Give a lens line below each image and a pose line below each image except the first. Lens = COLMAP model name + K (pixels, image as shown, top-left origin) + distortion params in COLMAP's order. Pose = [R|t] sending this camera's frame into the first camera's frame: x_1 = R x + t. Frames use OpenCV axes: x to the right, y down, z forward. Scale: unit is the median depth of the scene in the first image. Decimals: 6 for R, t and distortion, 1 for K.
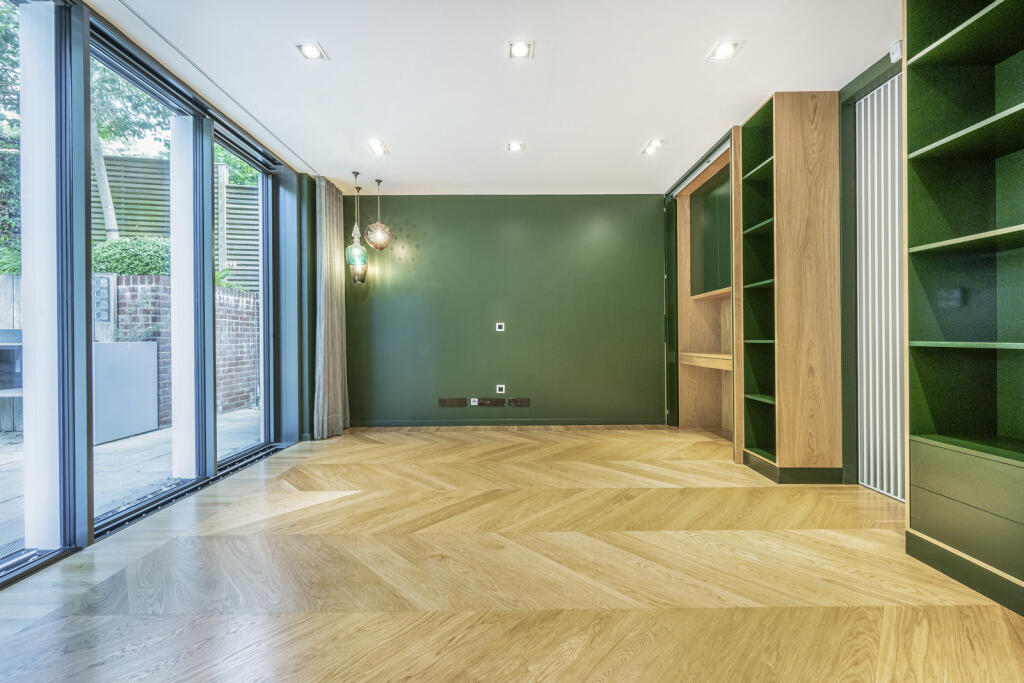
lens RADIAL K [[393.9, 0, 508.1], [0, 393.9, 342.3], [0, 0, 1]] dist [-0.006290, -0.000135]
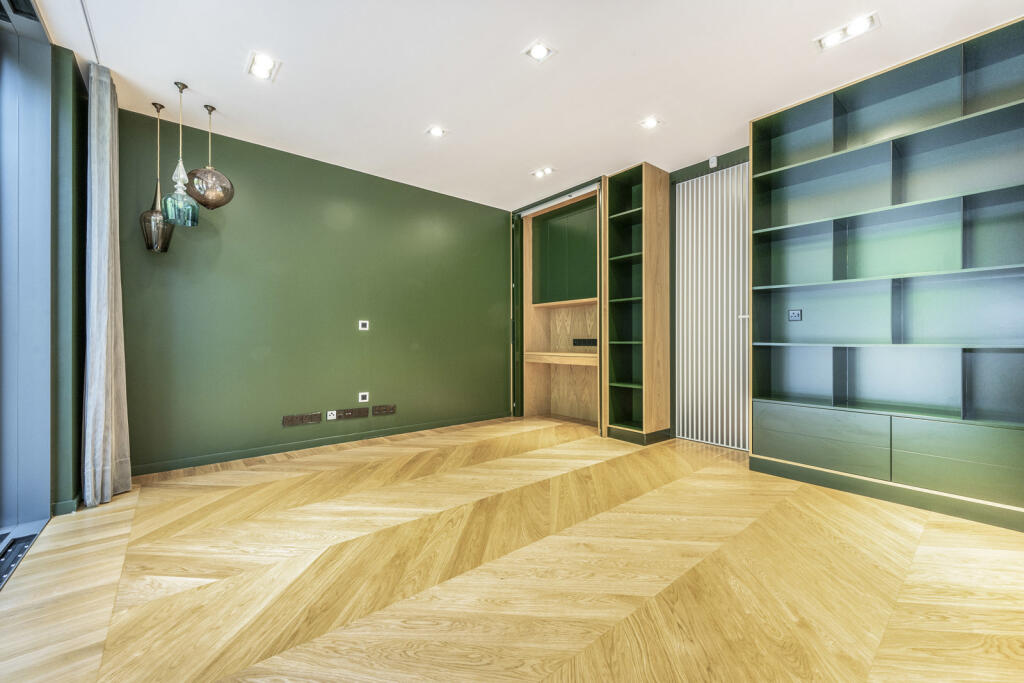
lens RADIAL K [[393.9, 0, 508.1], [0, 393.9, 342.3], [0, 0, 1]] dist [-0.006290, -0.000135]
pose [[0.781223, 0.003651, 0.624241, -0.450031], [-0.000811, 0.999988, -0.004834, 0.003398], [-0.624251, 0.003270, 0.781217, 0.181884]]
